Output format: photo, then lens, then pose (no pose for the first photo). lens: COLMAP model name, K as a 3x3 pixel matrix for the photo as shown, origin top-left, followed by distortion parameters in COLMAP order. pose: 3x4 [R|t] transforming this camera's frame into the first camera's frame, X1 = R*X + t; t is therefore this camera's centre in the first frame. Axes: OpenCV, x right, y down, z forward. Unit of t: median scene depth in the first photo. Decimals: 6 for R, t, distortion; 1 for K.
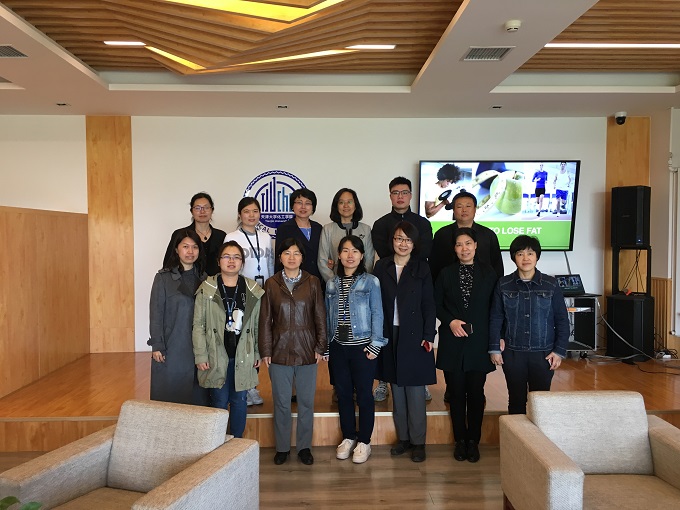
lens RADIAL K [[573.3, 0, 340.0], [0, 573.3, 255.0], [0, 0, 1]] dist [0.086744, -0.107867]
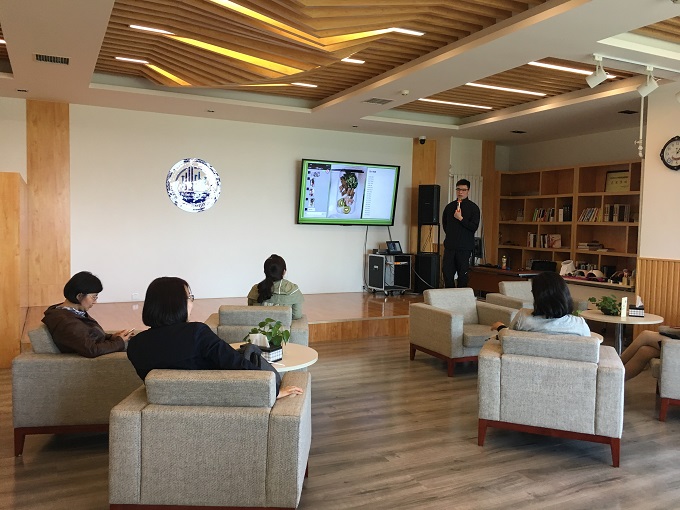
lens RADIAL K [[573.3, 0, 340.0], [0, 573.3, 255.0], [0, 0, 1]] dist [0.086744, -0.107867]
pose [[0.909391, -0.003786, 0.415926, -0.435527], [-0.006160, 0.999726, 0.022570, 0.045550], [-0.415897, -0.023087, 0.909119, -0.378284]]
